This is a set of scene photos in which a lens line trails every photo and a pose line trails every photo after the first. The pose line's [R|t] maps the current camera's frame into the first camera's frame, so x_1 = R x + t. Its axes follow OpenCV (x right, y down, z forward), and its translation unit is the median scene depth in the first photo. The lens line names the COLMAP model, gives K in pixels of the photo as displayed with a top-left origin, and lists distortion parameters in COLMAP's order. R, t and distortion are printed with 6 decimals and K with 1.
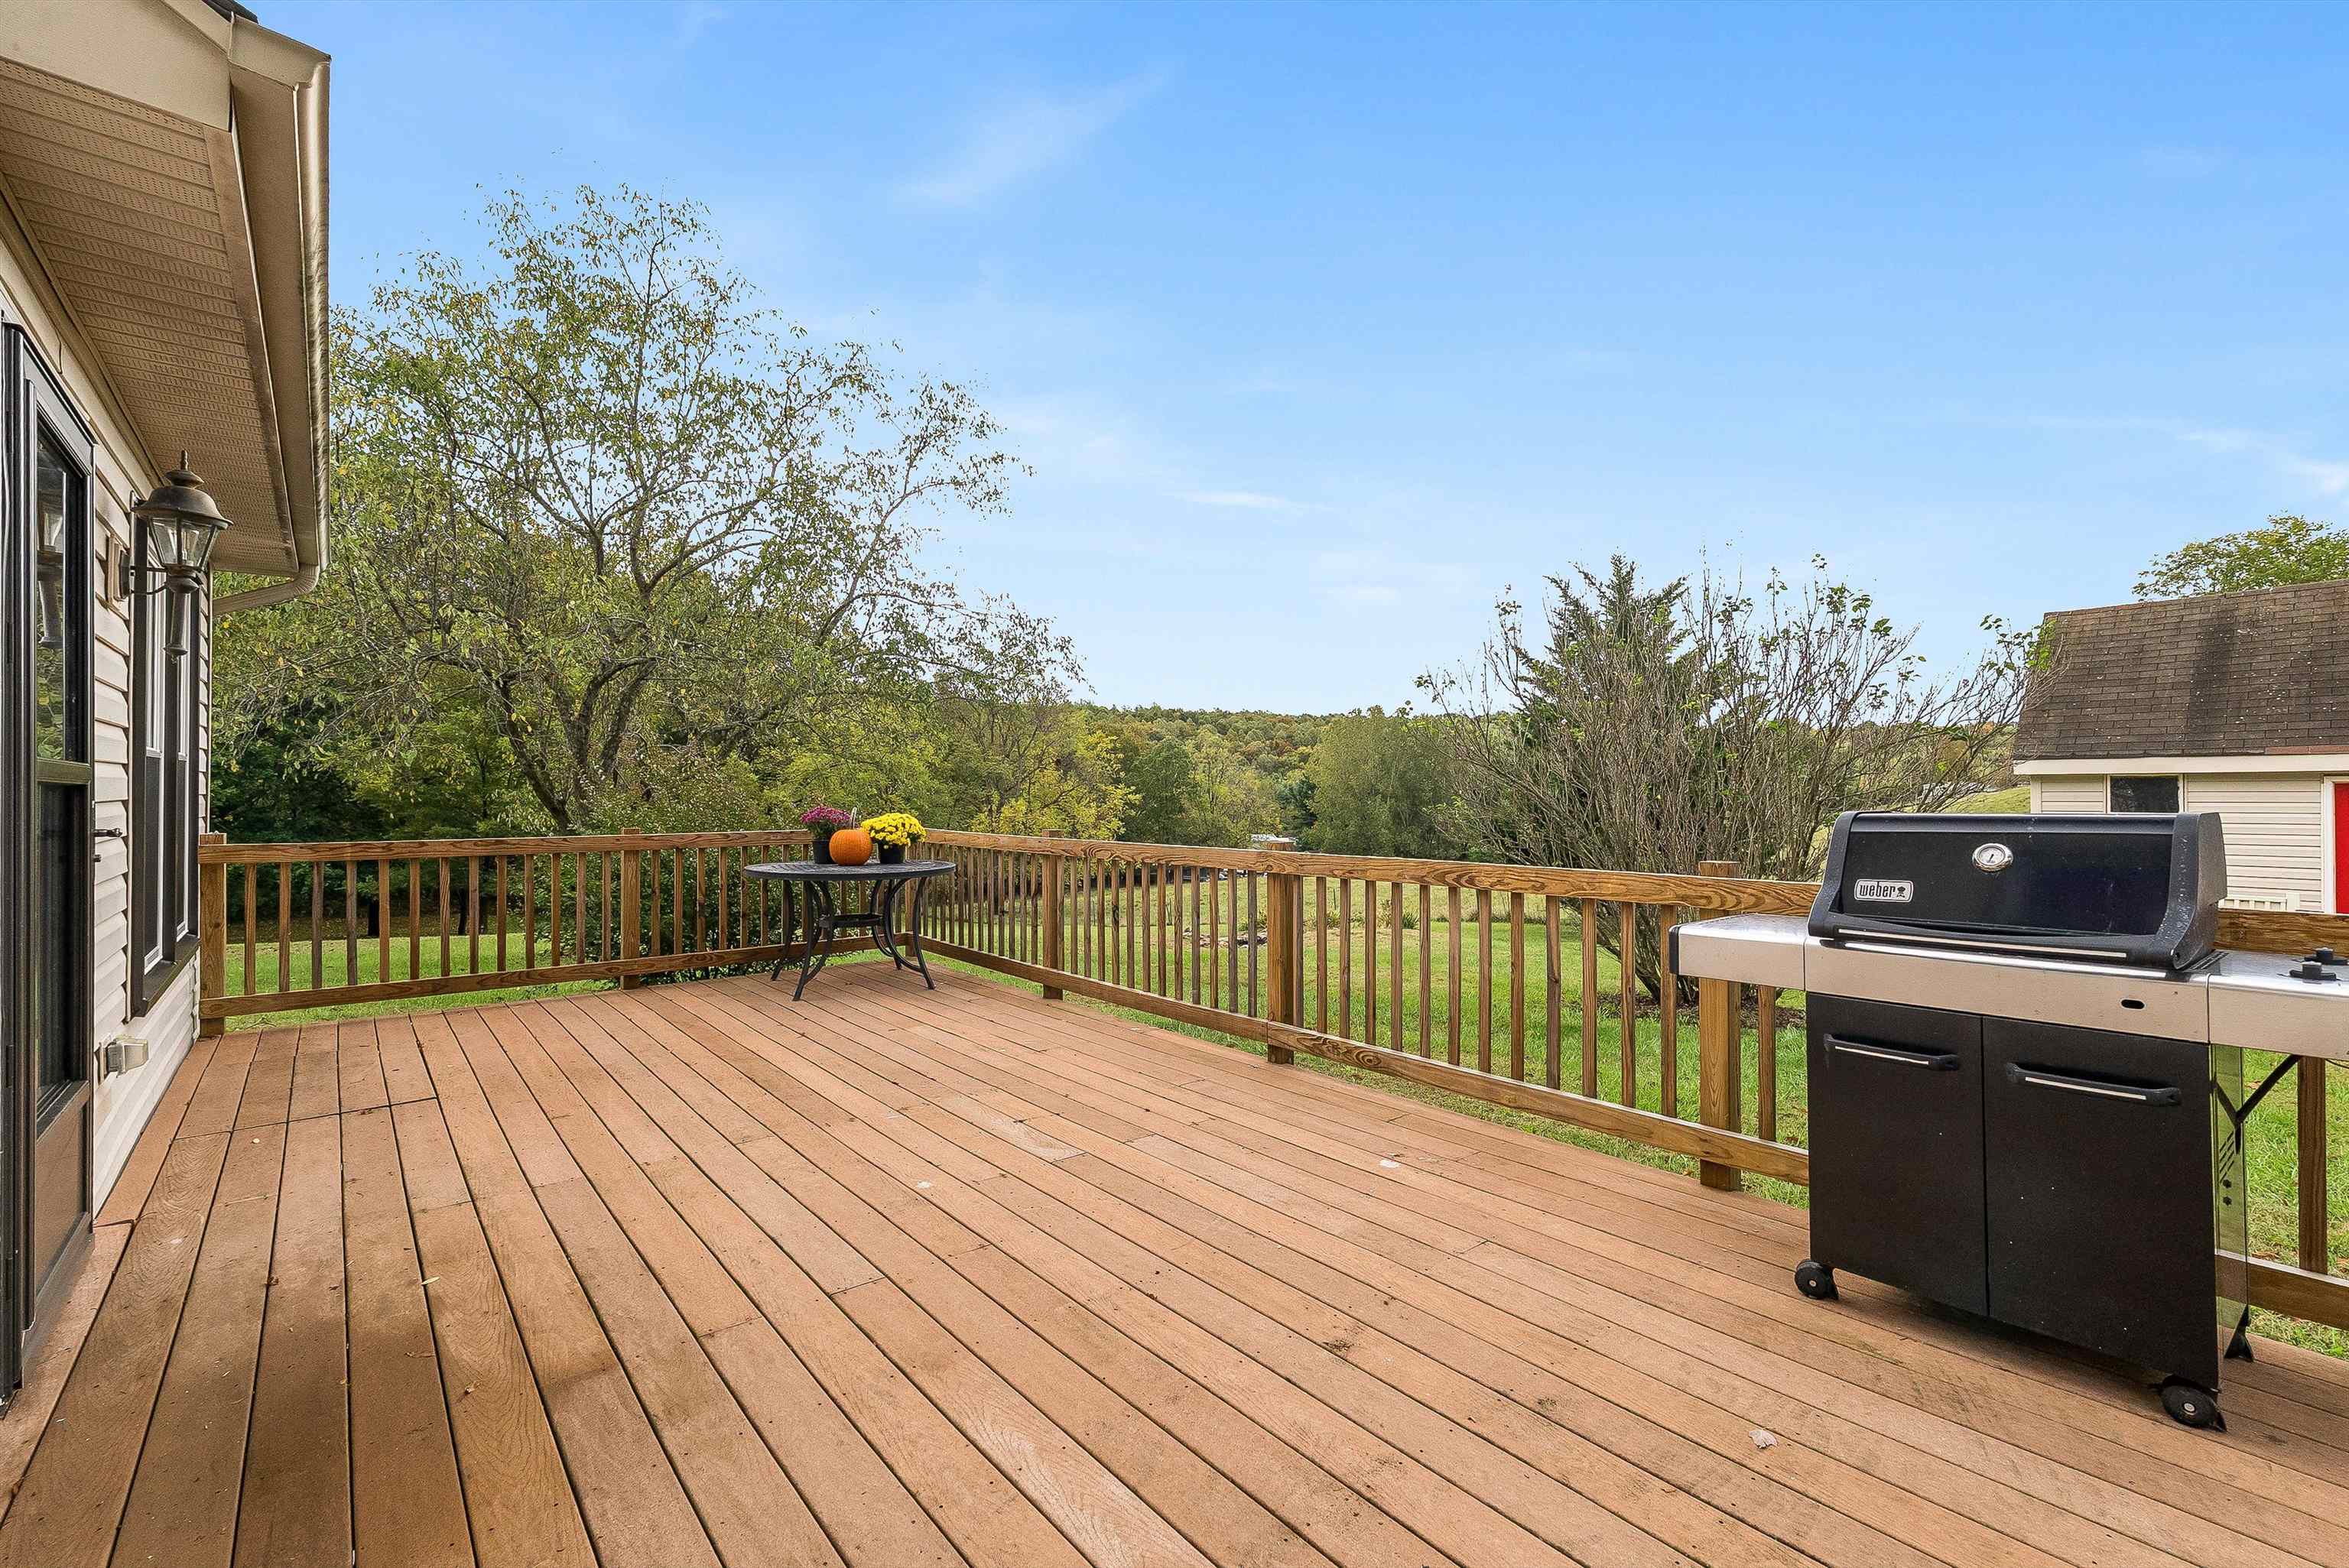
lens RADIAL K [[1034.1, 0, 1184.1], [0, 1034.1, 785.0], [0, 0, 1]] dist [-0.002699, 0.000840]
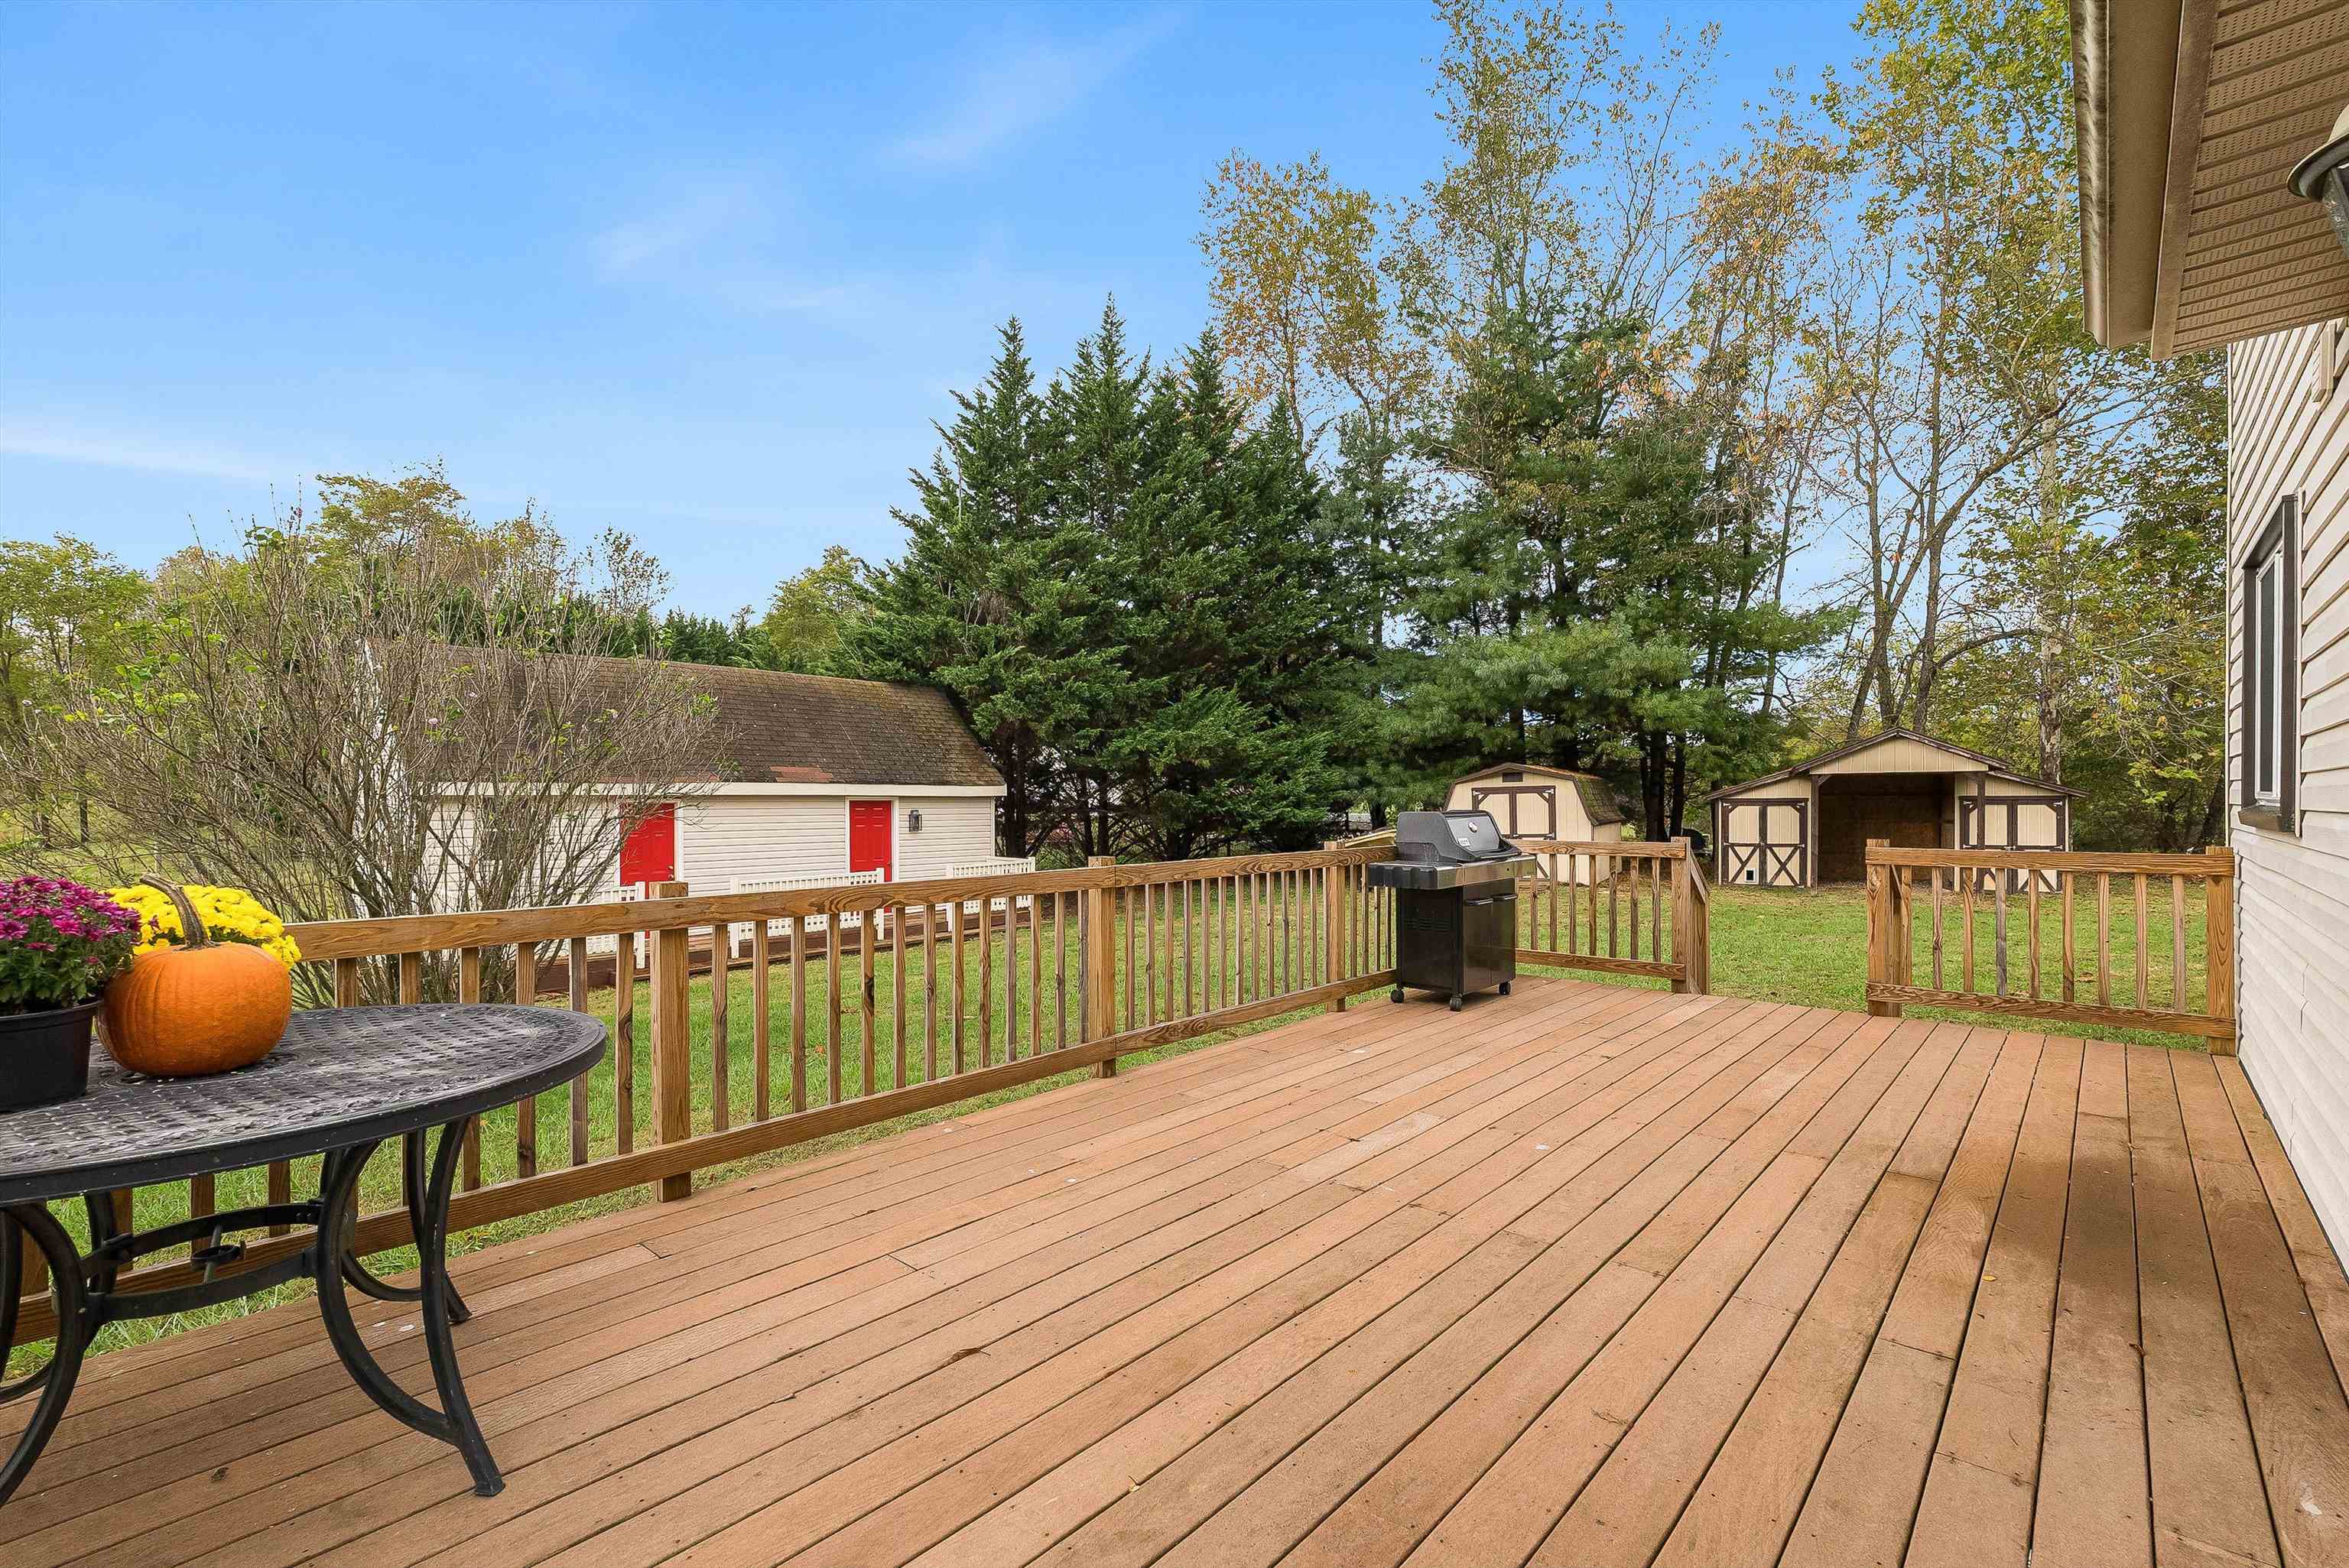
lens RADIAL K [[1034.1, 0, 1196.0], [0, 1034.1, 800.1], [0, 0, 1]] dist [-0.002699, 0.000840]
pose [[-0.155195, 0.006686, 0.987861, -1.358335], [0.003761, 0.999974, -0.006177, 0.014633], [-0.987877, 0.002757, -0.155216, 1.605342]]
